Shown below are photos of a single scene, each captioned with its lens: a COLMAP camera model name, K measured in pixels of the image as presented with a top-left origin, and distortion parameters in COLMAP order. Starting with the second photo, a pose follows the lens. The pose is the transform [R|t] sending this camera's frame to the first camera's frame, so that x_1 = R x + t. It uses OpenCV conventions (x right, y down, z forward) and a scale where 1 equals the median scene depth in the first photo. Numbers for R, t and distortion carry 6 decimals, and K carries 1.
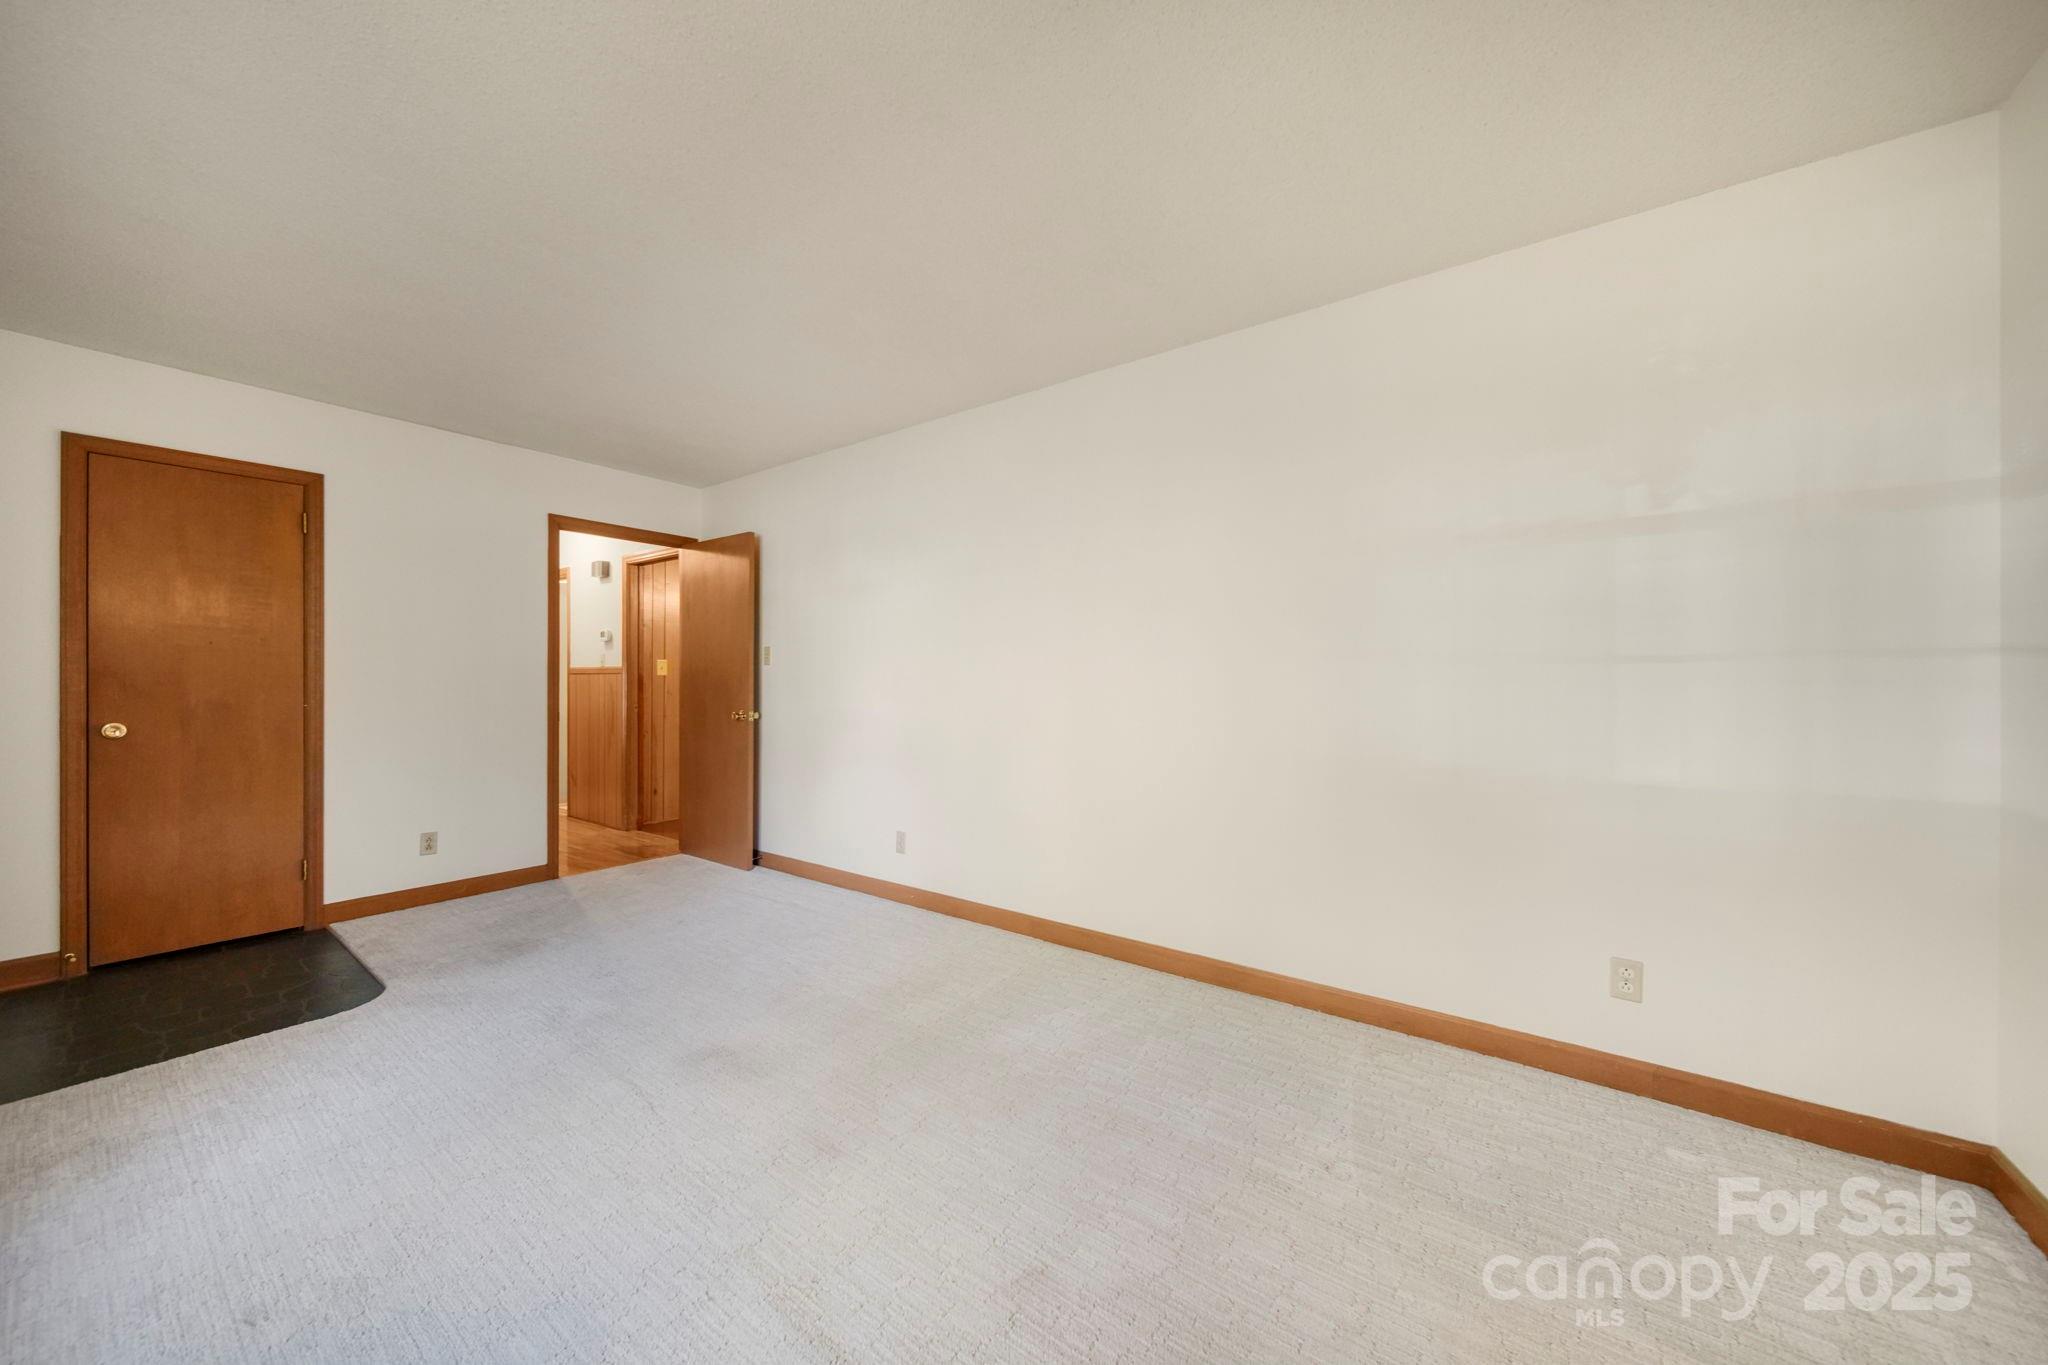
lens RADIAL K [[719.4, 0, 1014.2], [0, 719.4, 682.5], [0, 0, 1]] dist [-0.002891, -0.000108]
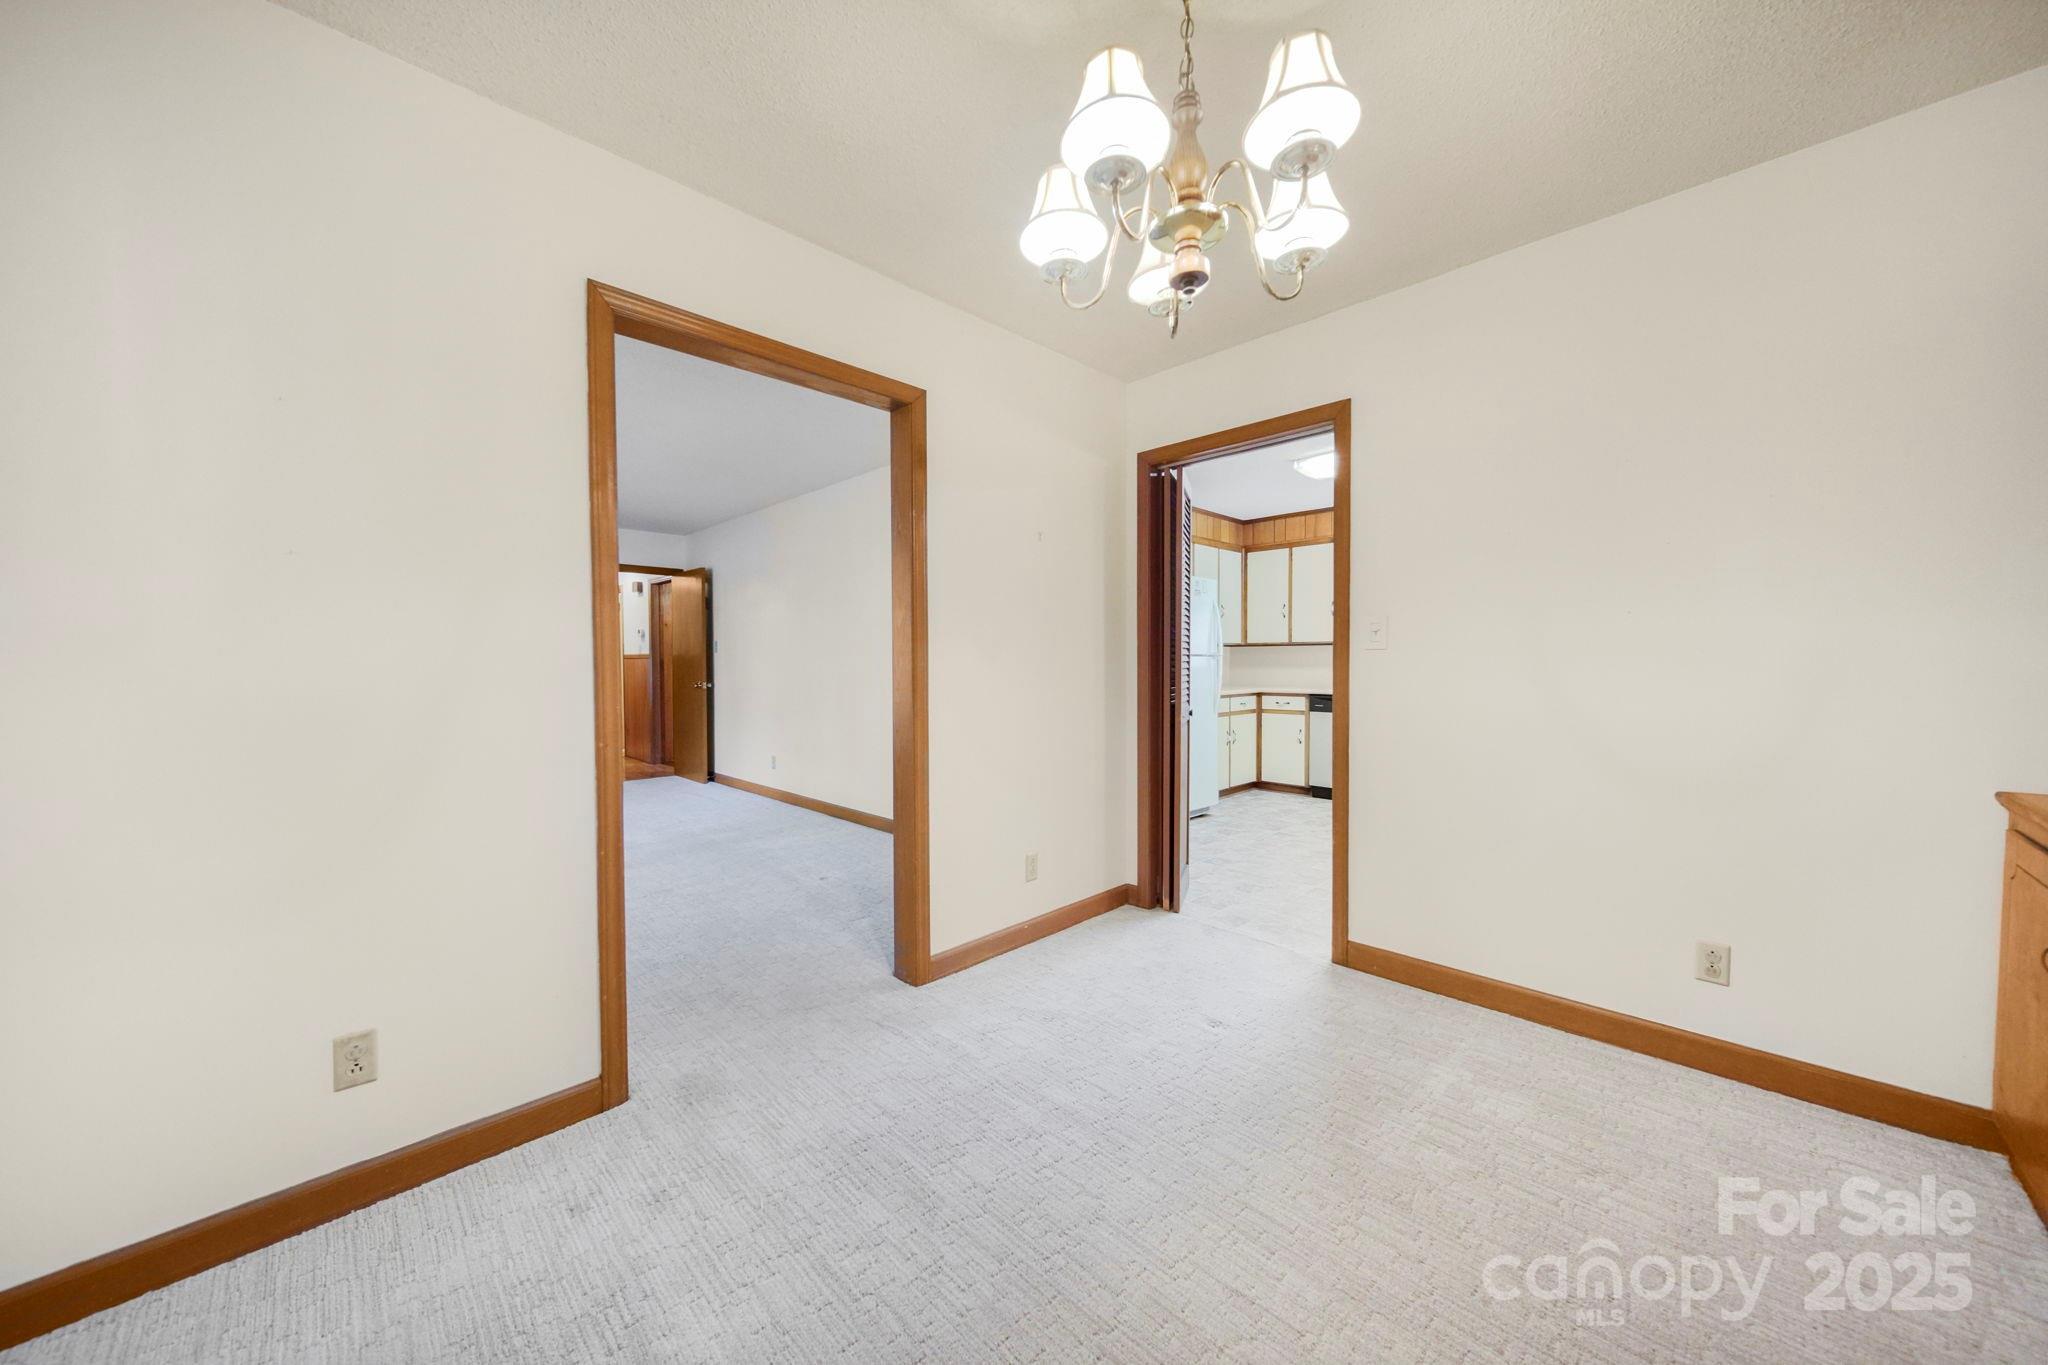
lens RADIAL K [[719.4, 0, 1027.3], [0, 719.4, 676.6], [0, 0, 1]] dist [-0.002891, -0.000108]
pose [[0.990419, -0.002857, -0.138063, 0.494552], [0.006300, 0.999680, 0.024509, -0.006873], [0.137949, -0.025144, 0.990120, -0.411867]]
